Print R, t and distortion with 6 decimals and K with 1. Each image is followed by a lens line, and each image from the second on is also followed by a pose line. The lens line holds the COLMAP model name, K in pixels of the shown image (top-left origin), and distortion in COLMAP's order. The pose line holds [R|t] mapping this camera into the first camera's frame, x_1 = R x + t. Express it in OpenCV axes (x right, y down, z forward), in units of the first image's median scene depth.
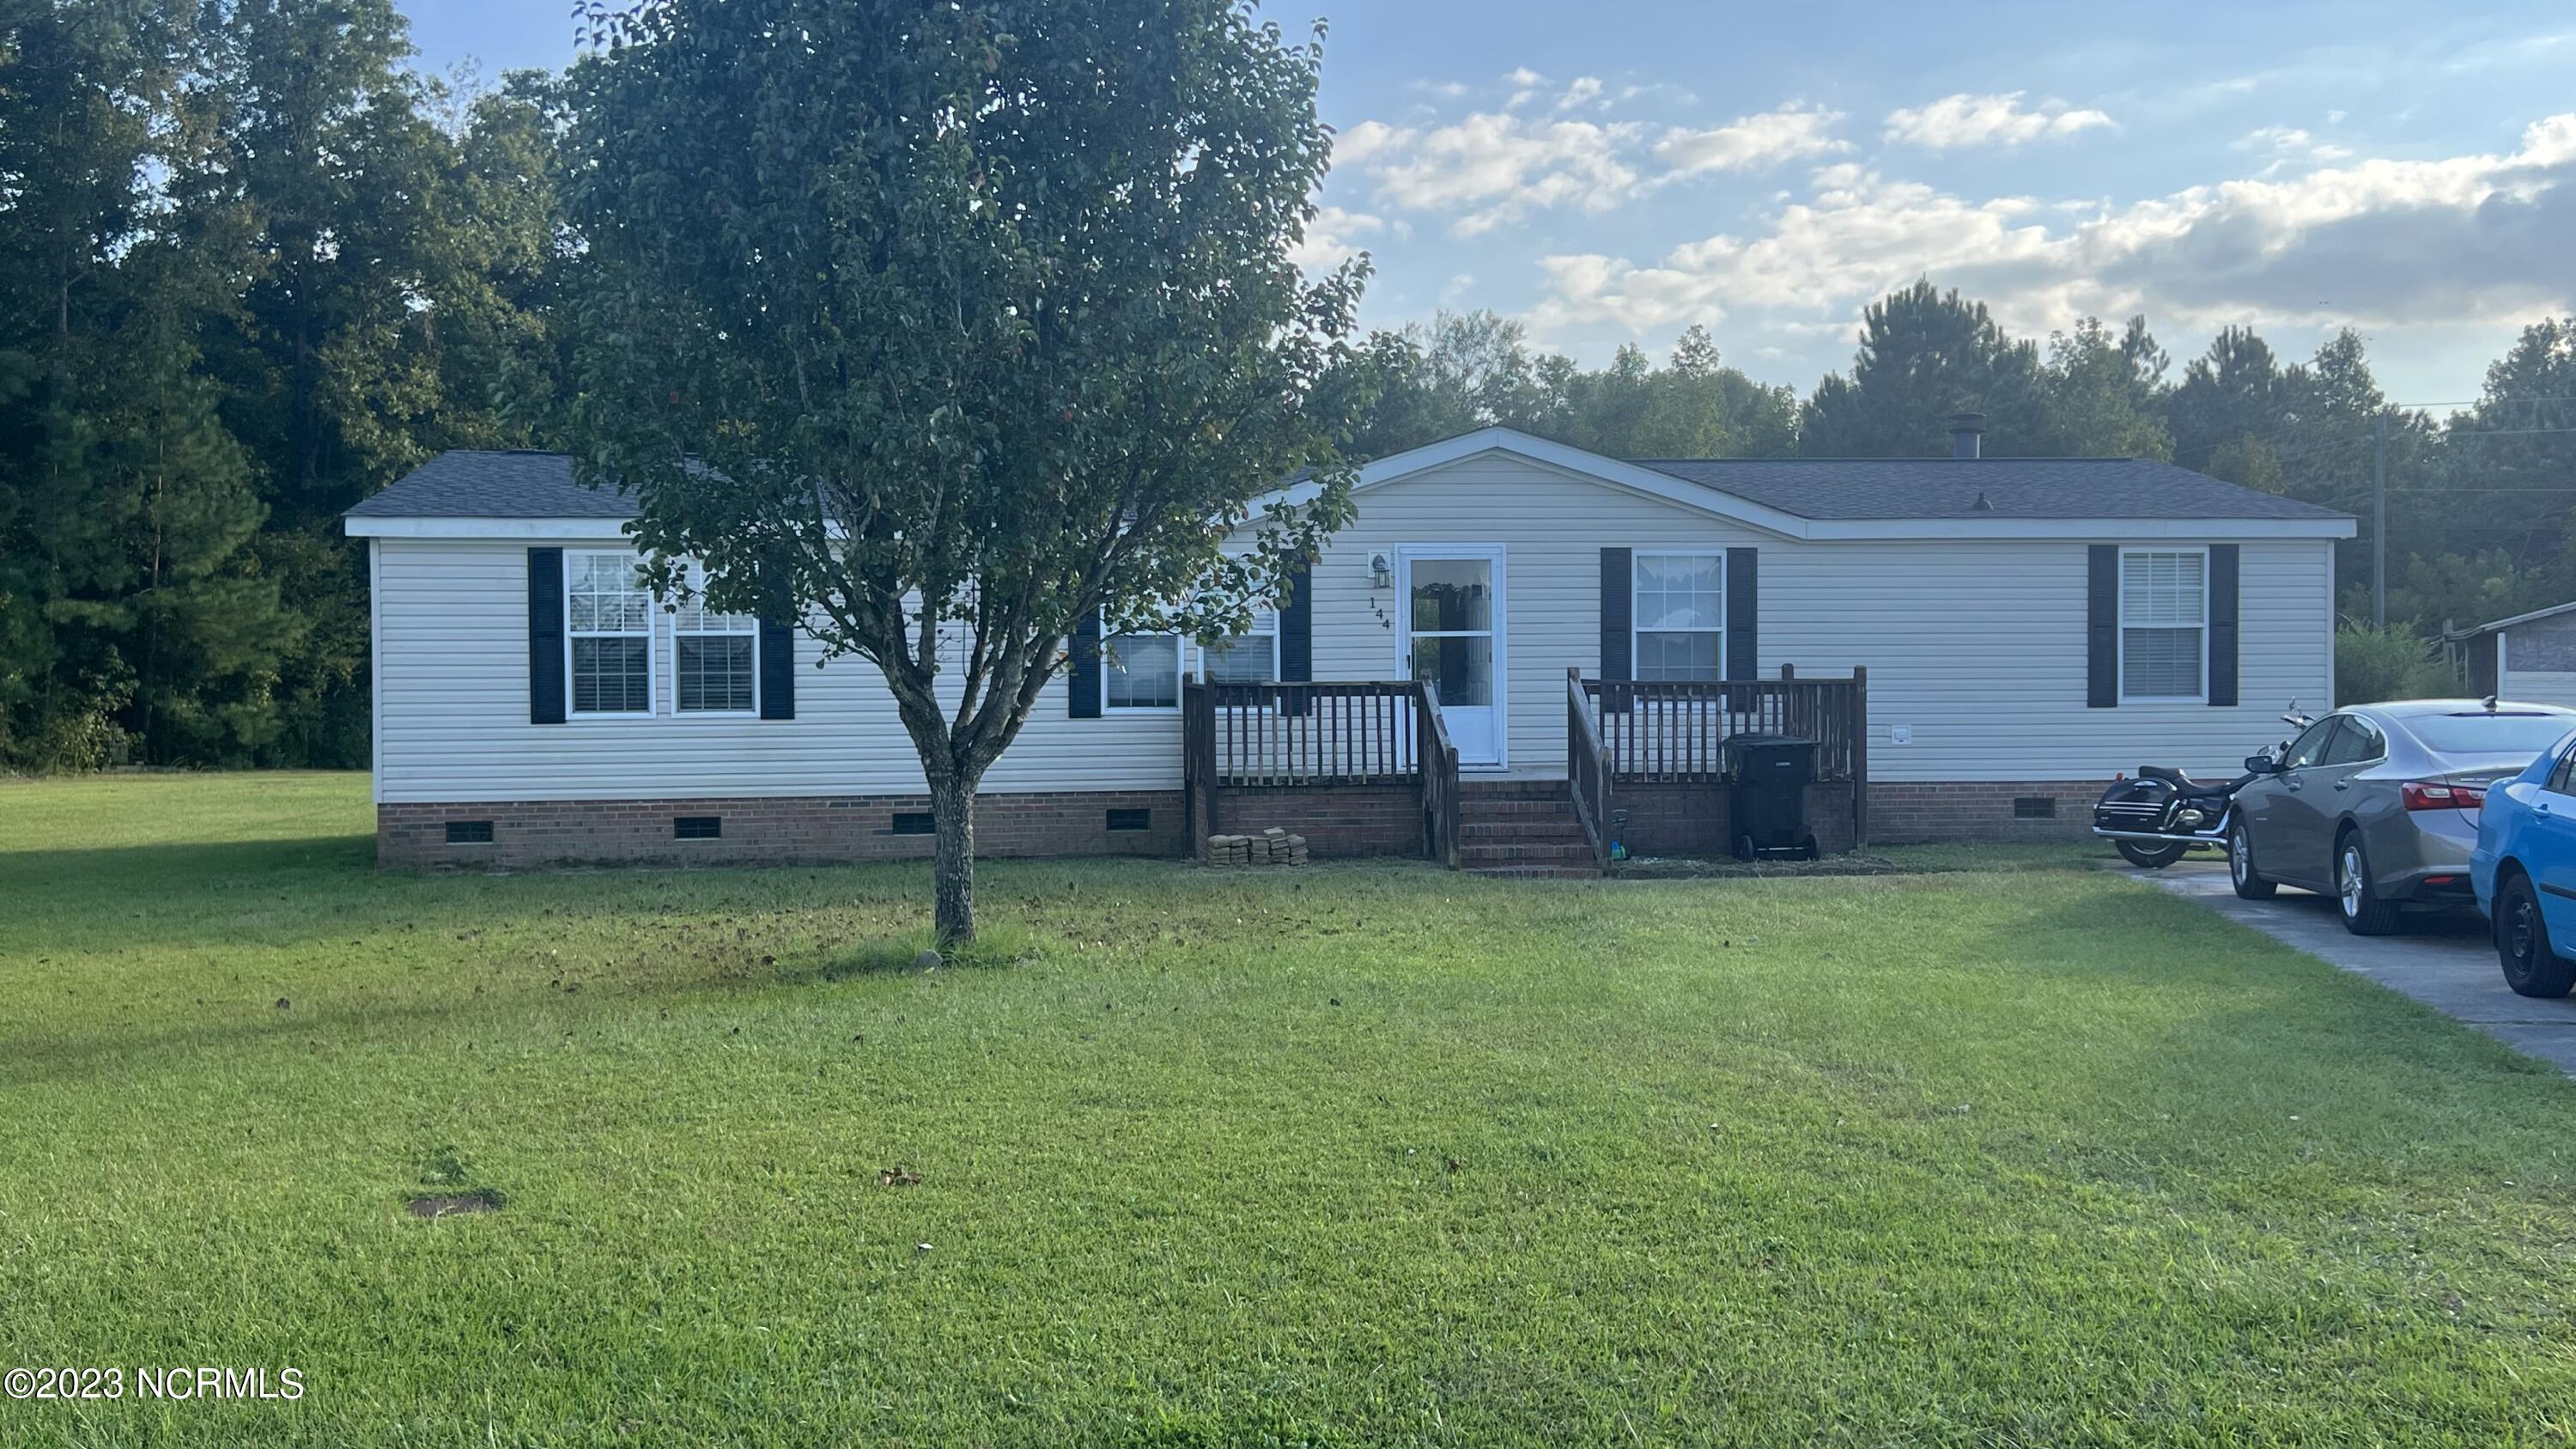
lens RADIAL K [[2261.1, 0, 1287.3], [0, 2261.1, 681.8], [0, 0, 1]] dist [0.071085, -0.002497]
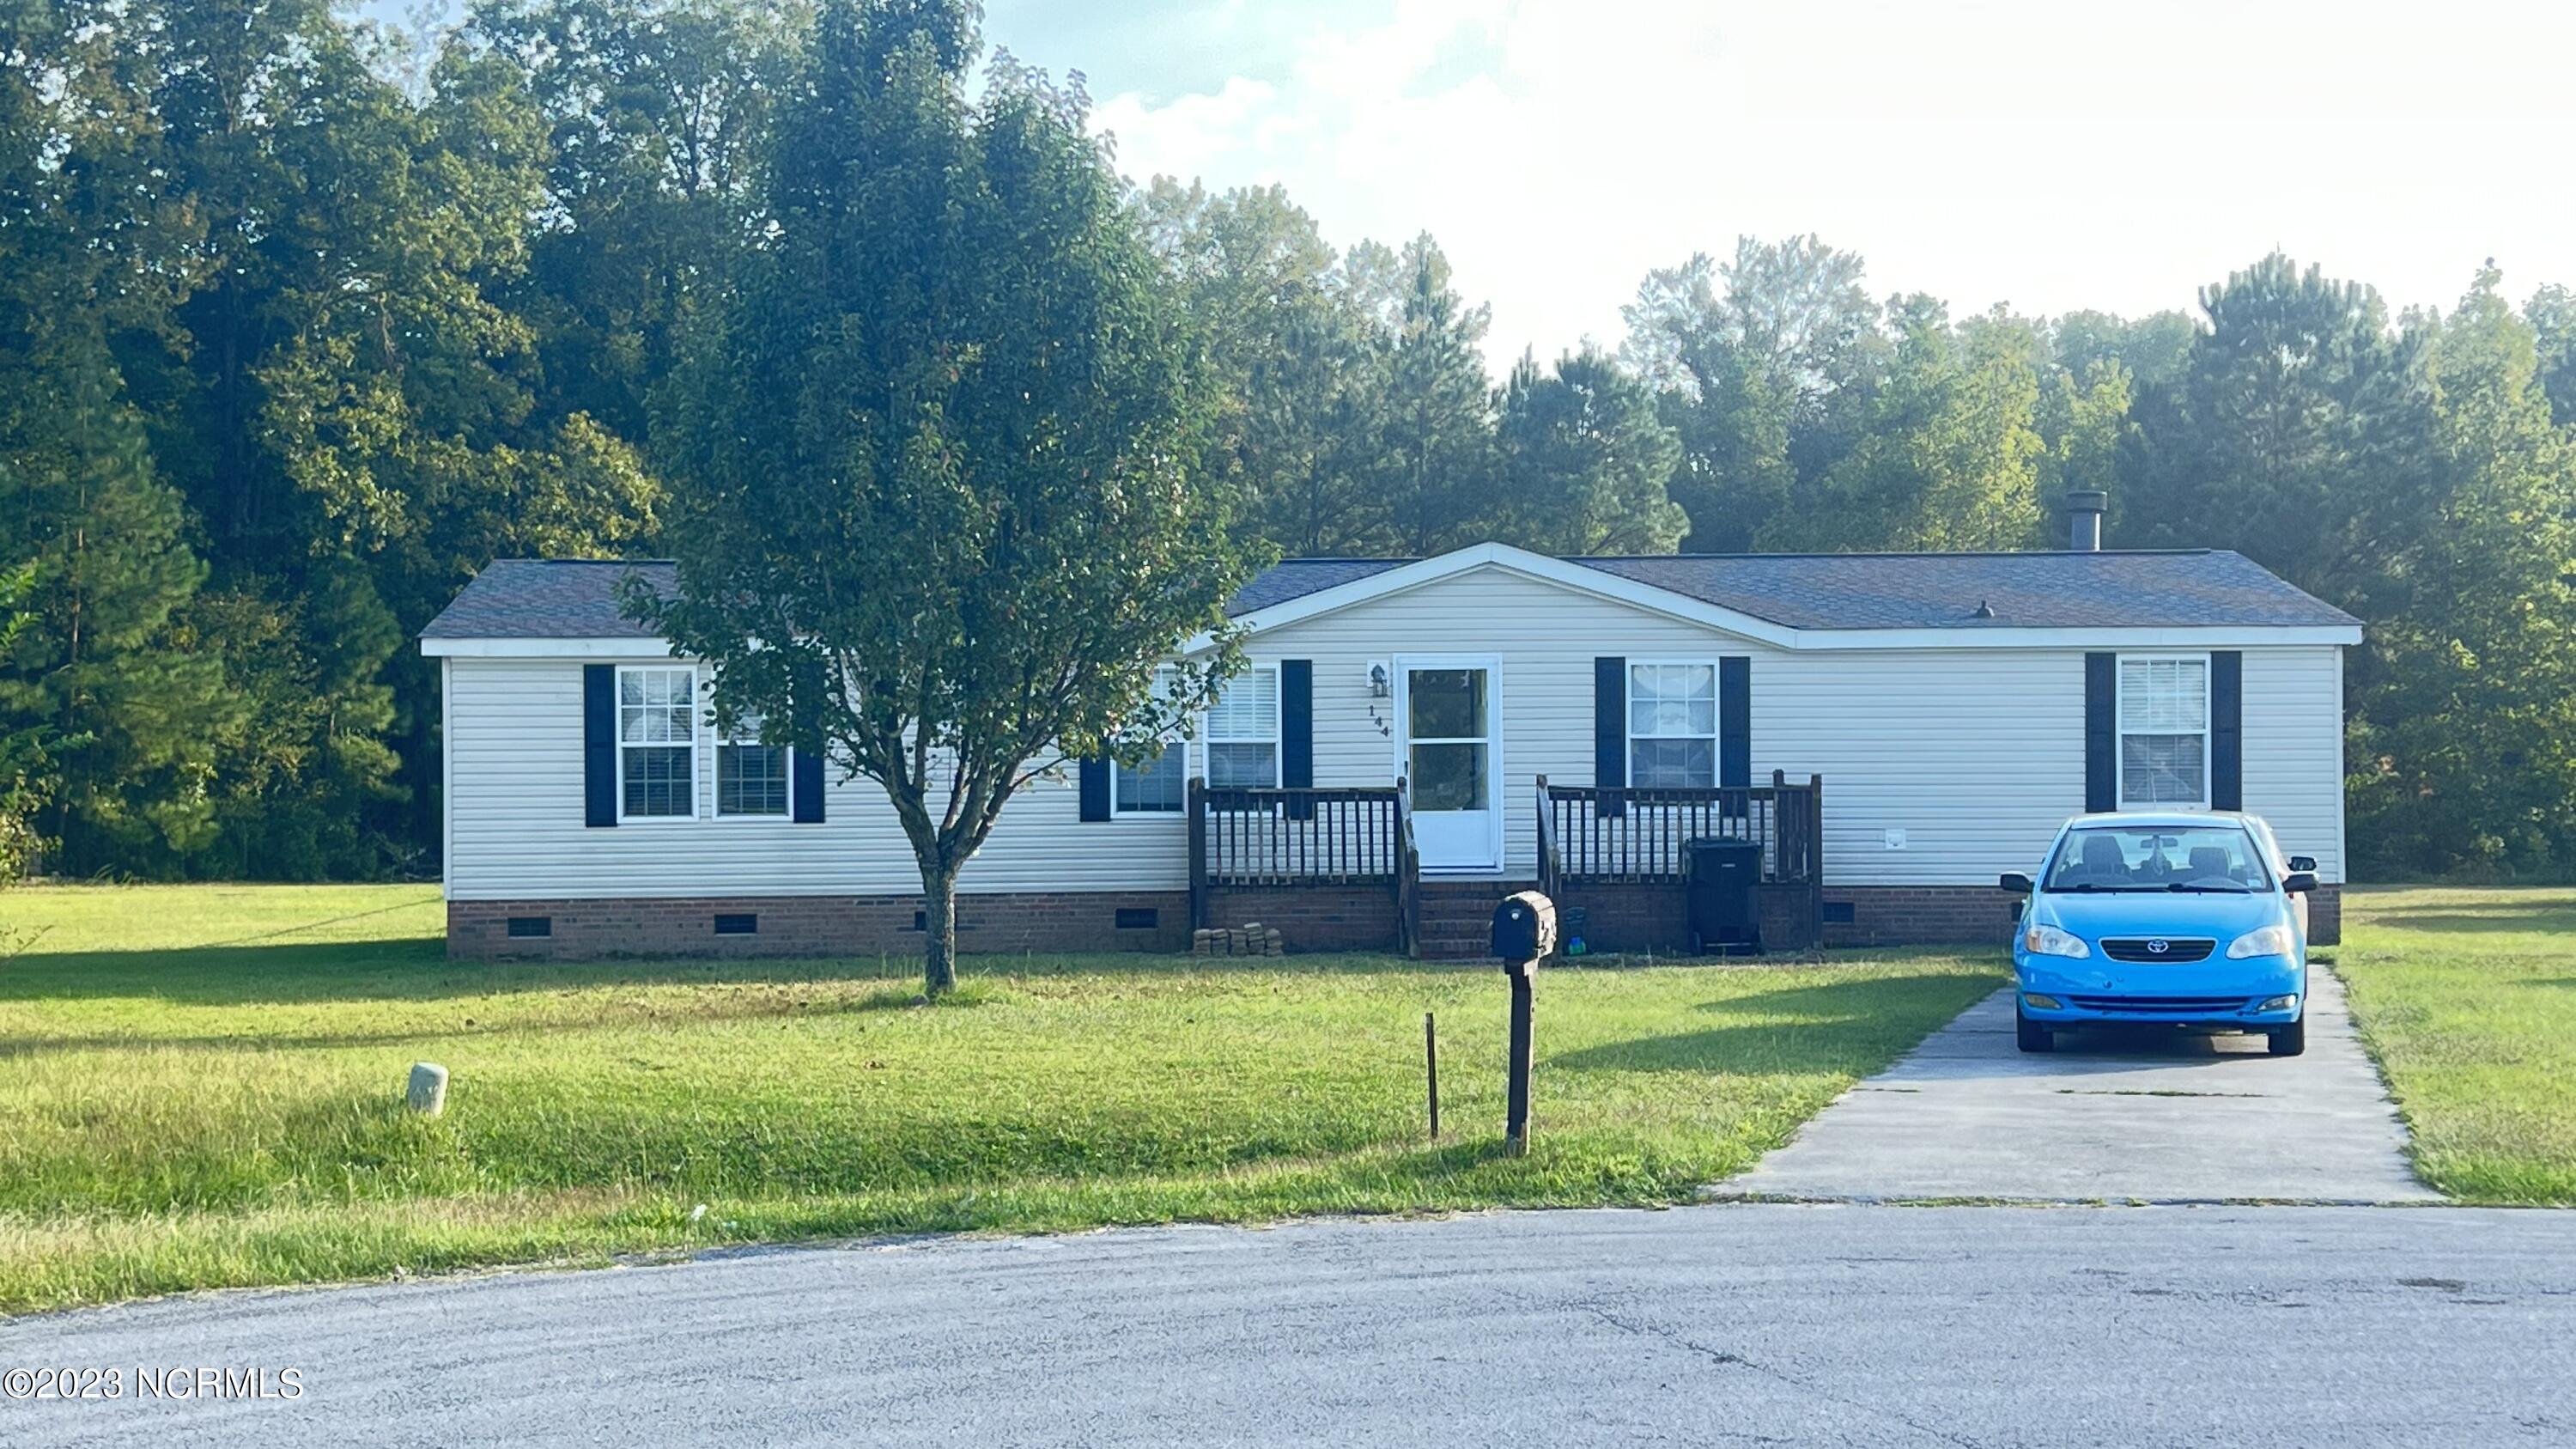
lens RADIAL K [[3639.5, 0, 1267.6], [0, 3639.5, 715.0], [0, 0, 1]] dist [0.210570, -0.697346]
pose [[0.995491, -0.001399, -0.094847, 0.150558], [0.000208, 0.999921, -0.012568, -0.012388], [0.094857, 0.012491, 0.995413, -0.678487]]
